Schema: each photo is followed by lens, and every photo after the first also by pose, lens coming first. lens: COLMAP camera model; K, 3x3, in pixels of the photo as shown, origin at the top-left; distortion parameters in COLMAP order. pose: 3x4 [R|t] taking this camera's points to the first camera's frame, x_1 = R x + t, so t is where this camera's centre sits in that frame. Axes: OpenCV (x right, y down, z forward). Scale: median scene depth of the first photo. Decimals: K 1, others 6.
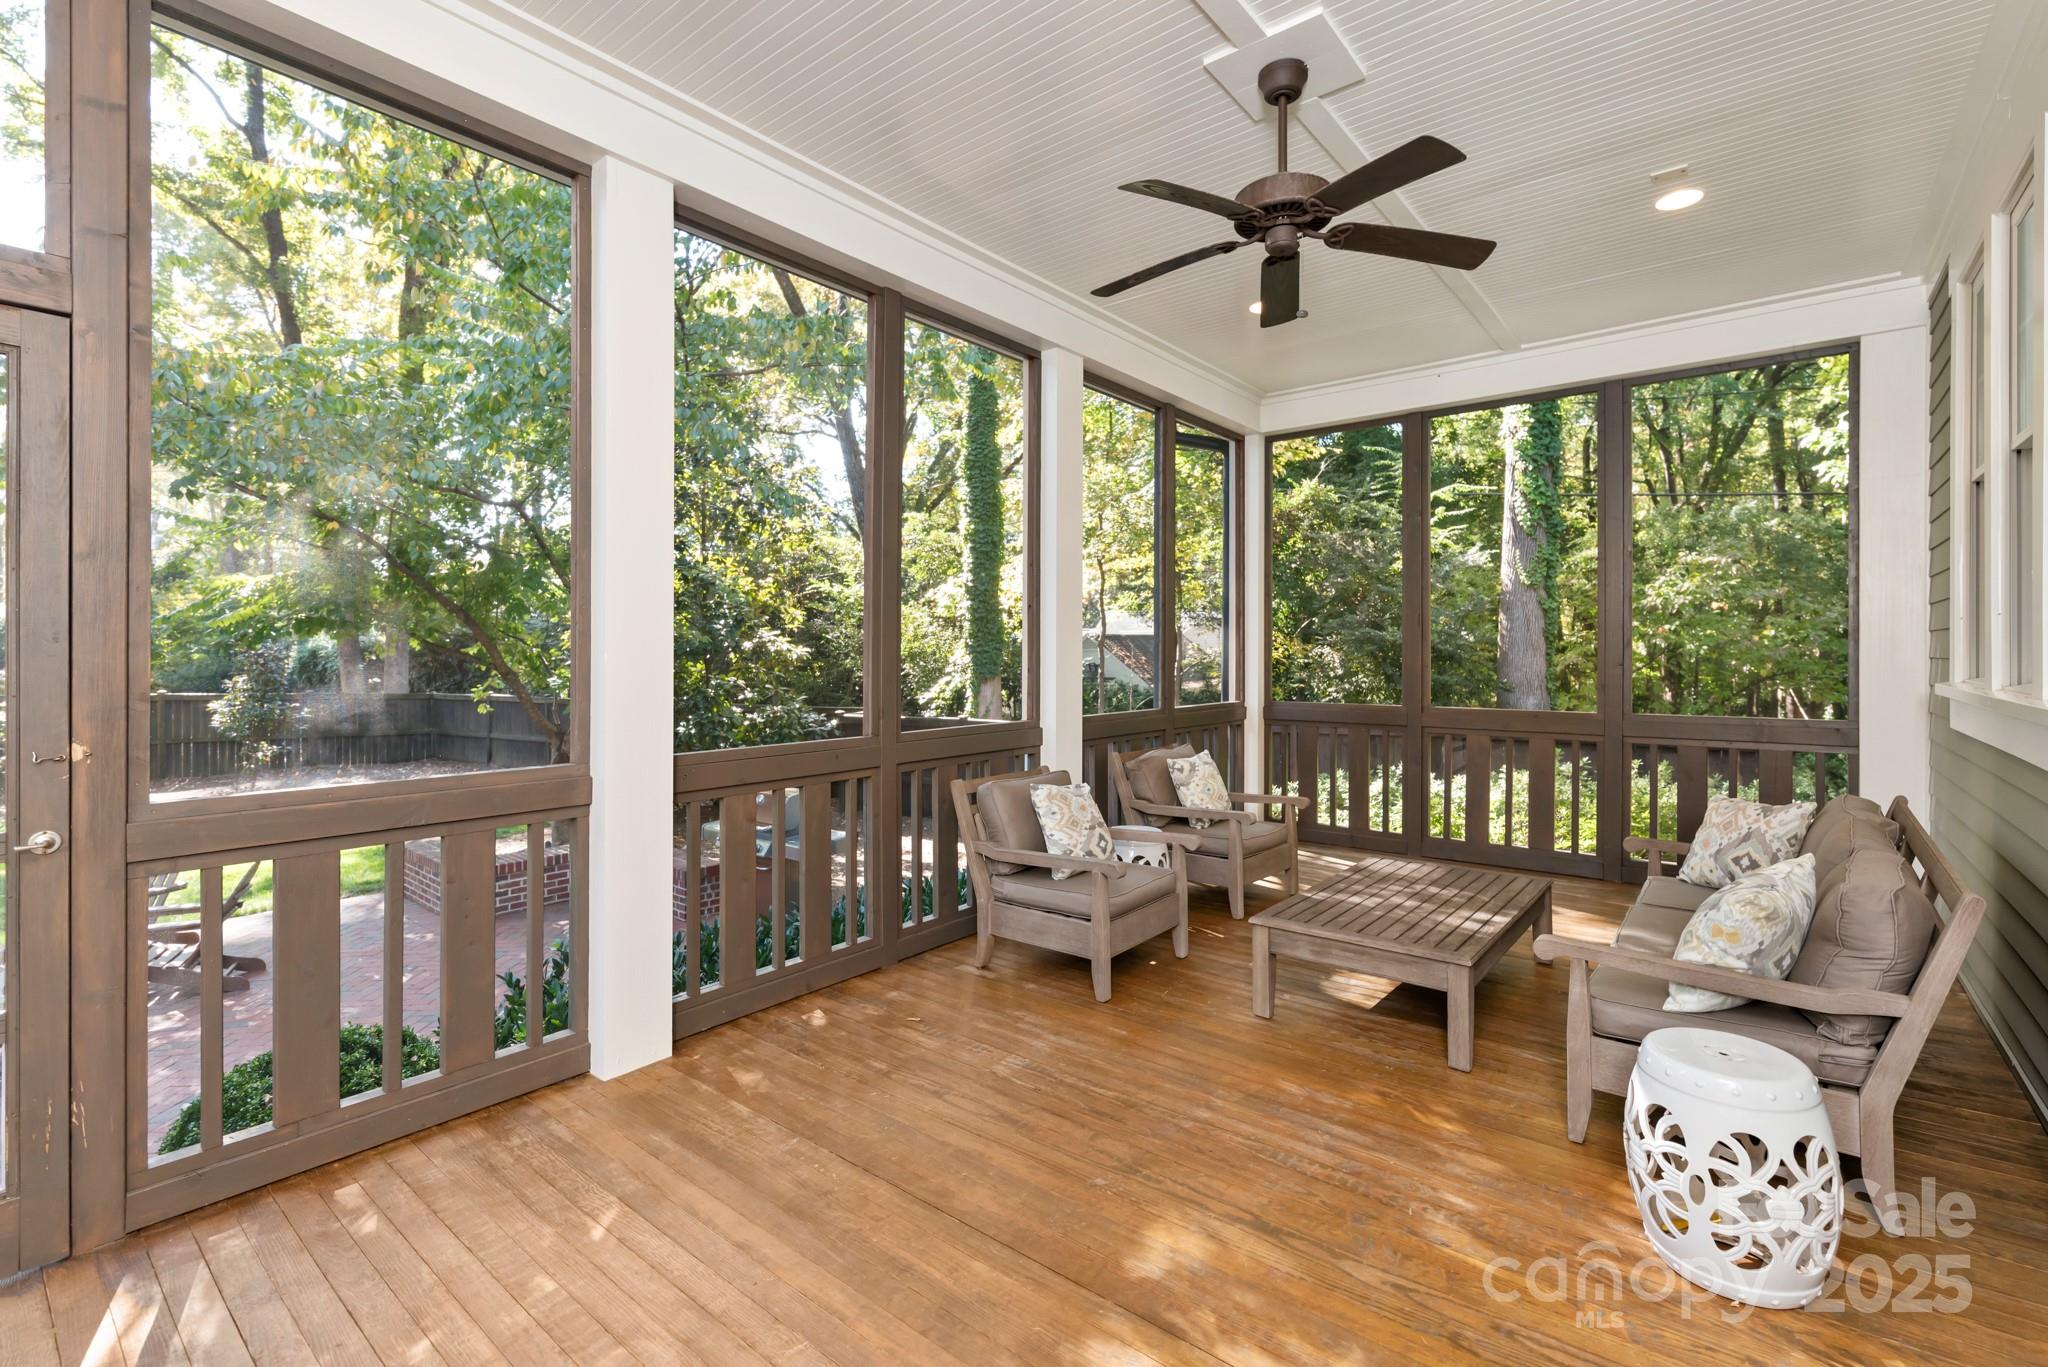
lens RADIAL K [[887.4, 0, 1027.7], [0, 887.4, 662.4], [0, 0, 1]] dist [0.003479, -0.000911]
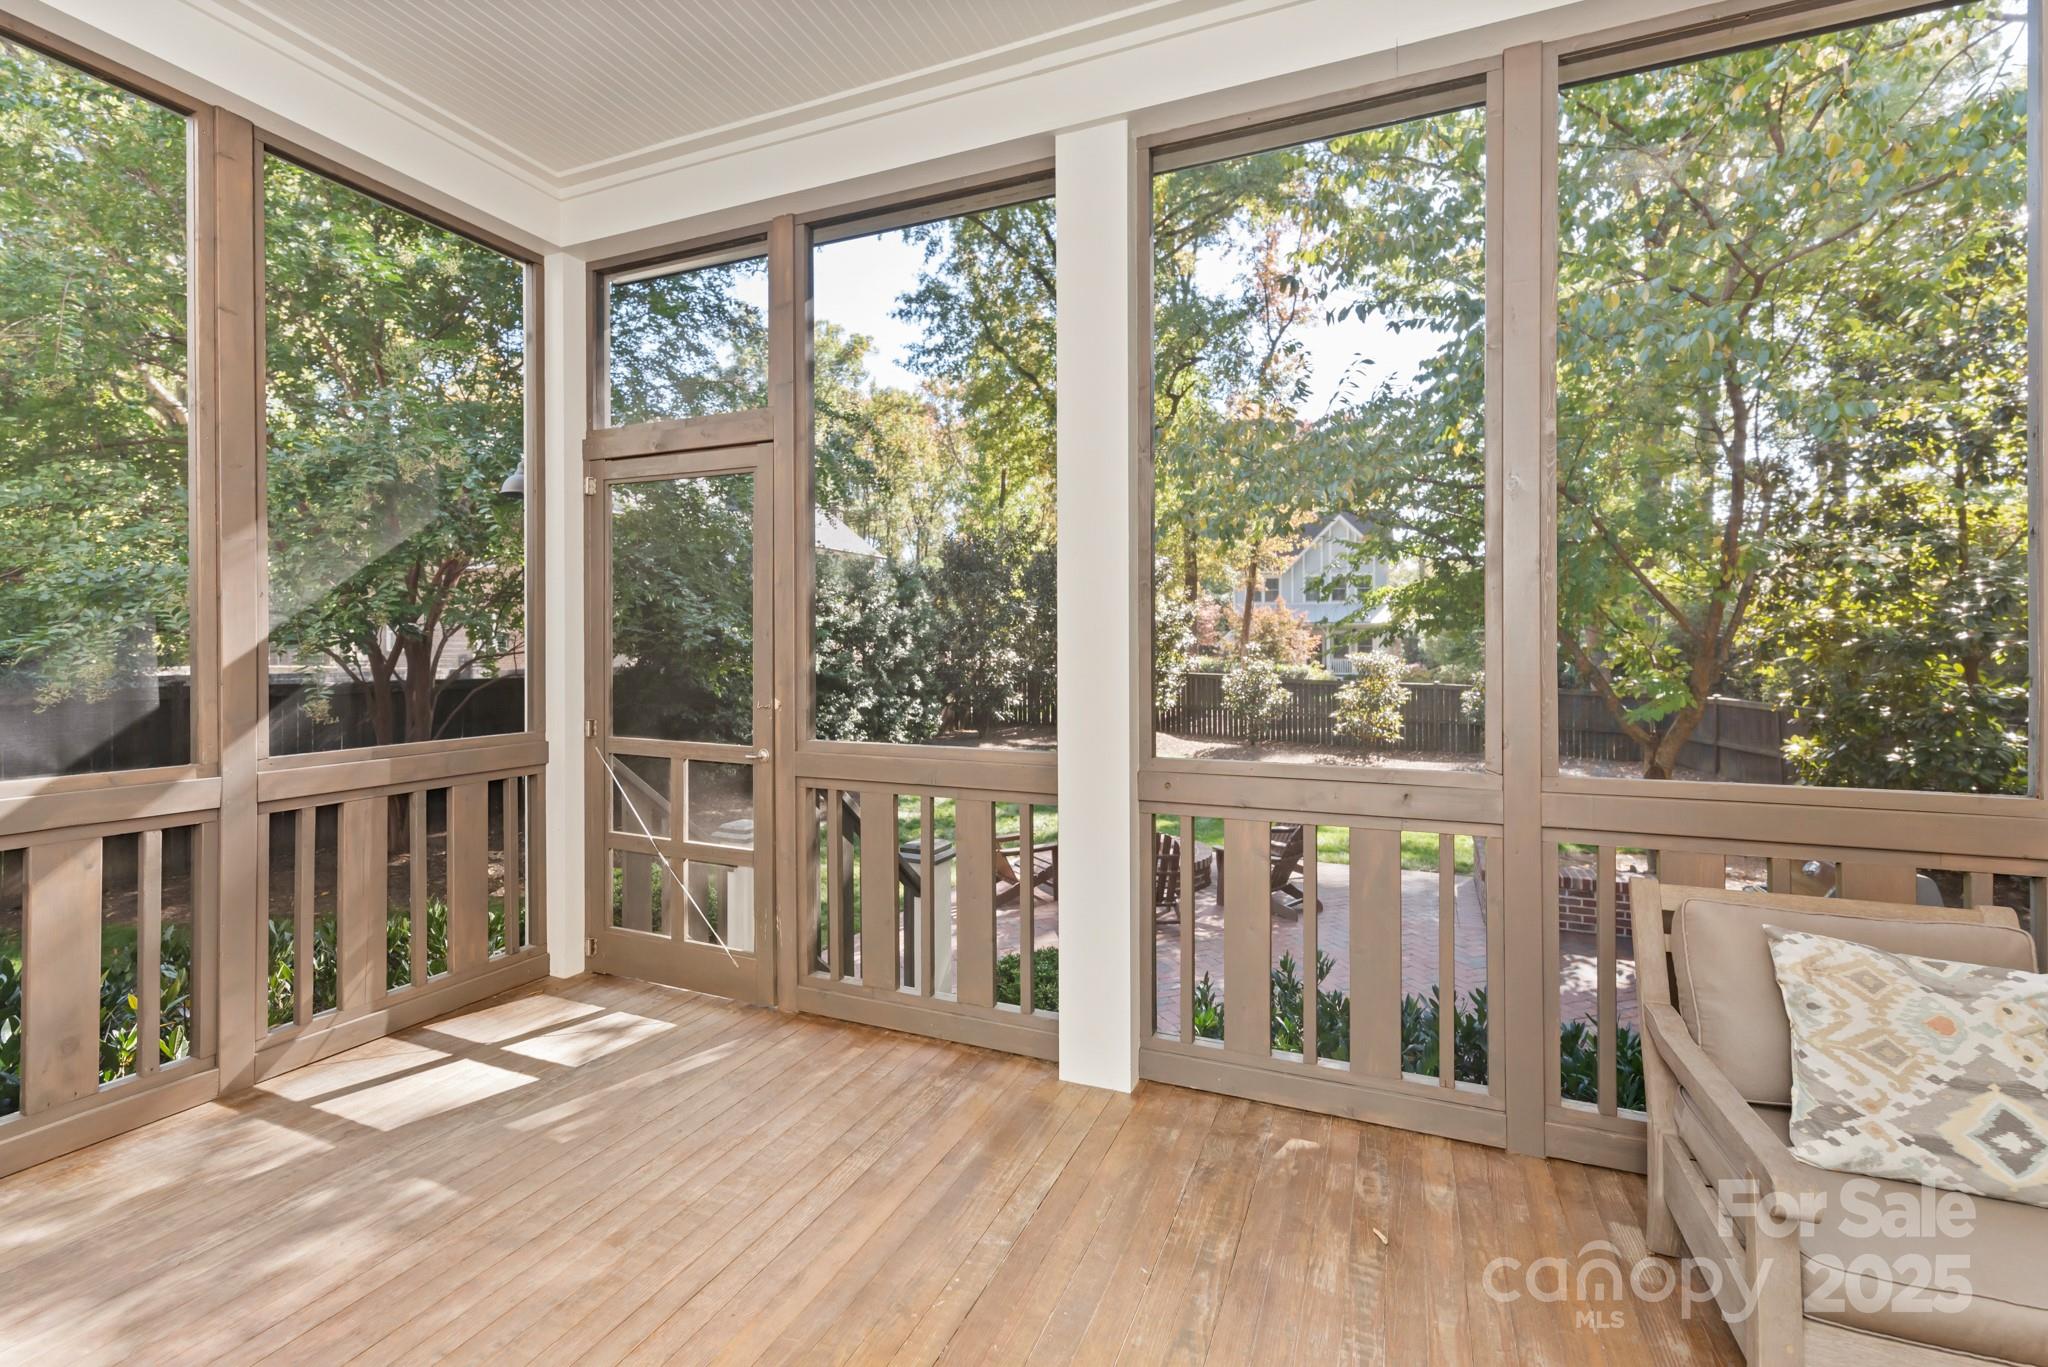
lens RADIAL K [[887.4, 0, 1045.6], [0, 887.4, 652.1], [0, 0, 1]] dist [0.003479, -0.000911]
pose [[0.289391, -0.000634, -0.957211, 0.472724], [-0.009850, 0.999945, -0.003640, 0.004693], [0.957160, 0.010482, 0.289369, 0.725411]]
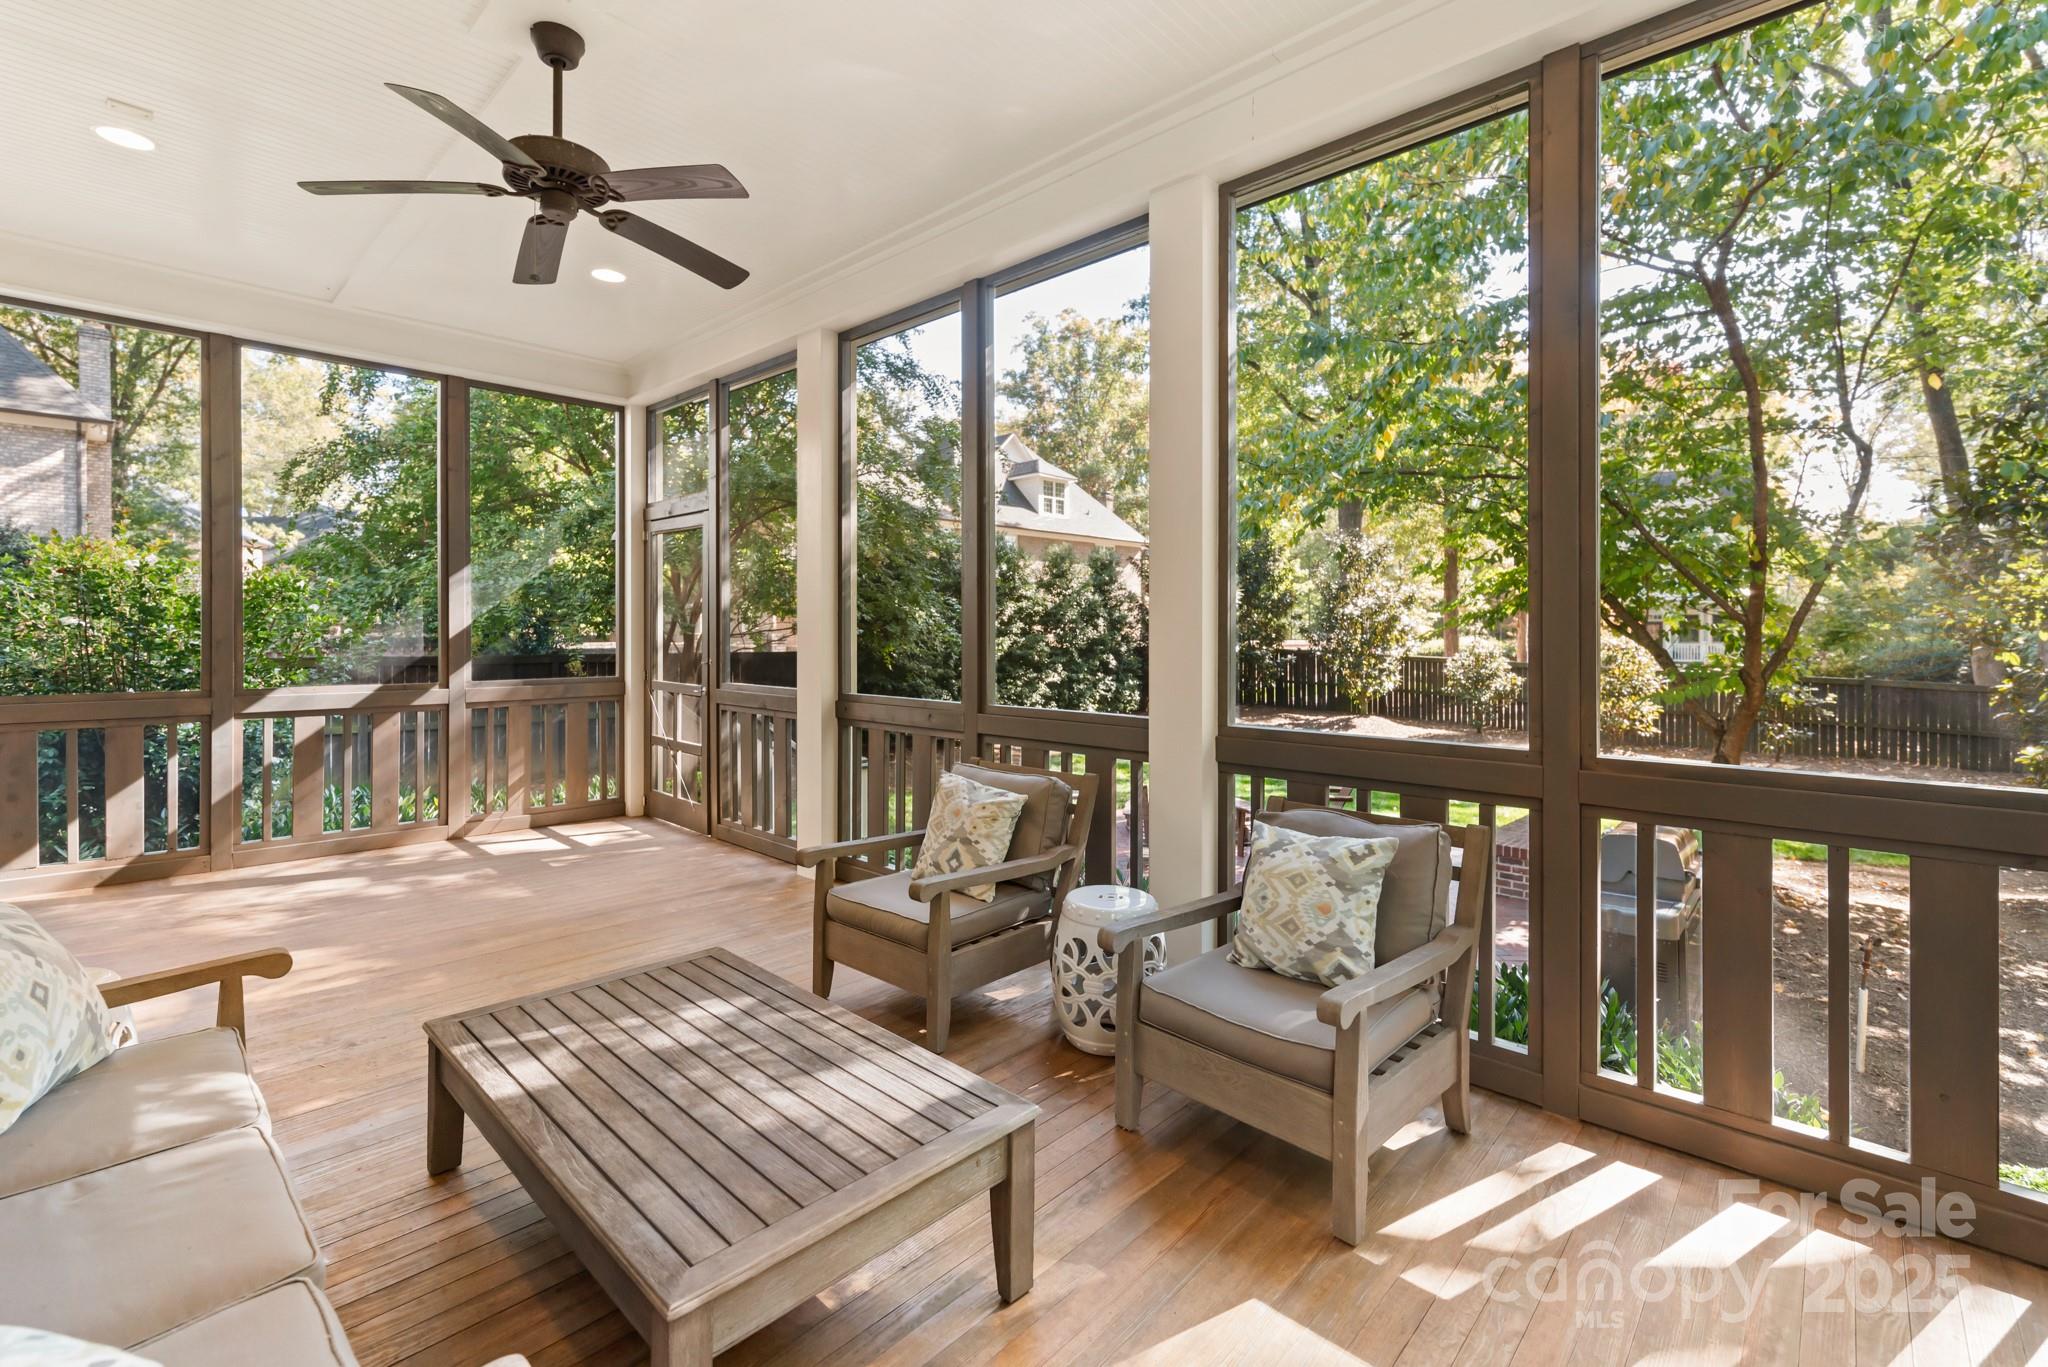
lens RADIAL K [[887.4, 0, 1009.6], [0, 887.4, 638.4], [0, 0, 1]] dist [0.003479, -0.000911]
pose [[-0.100292, 0.004499, -0.994948, 0.631339], [-0.012851, 0.999901, 0.005816, 0.003563], [0.994875, 0.013370, -0.100225, 0.922902]]
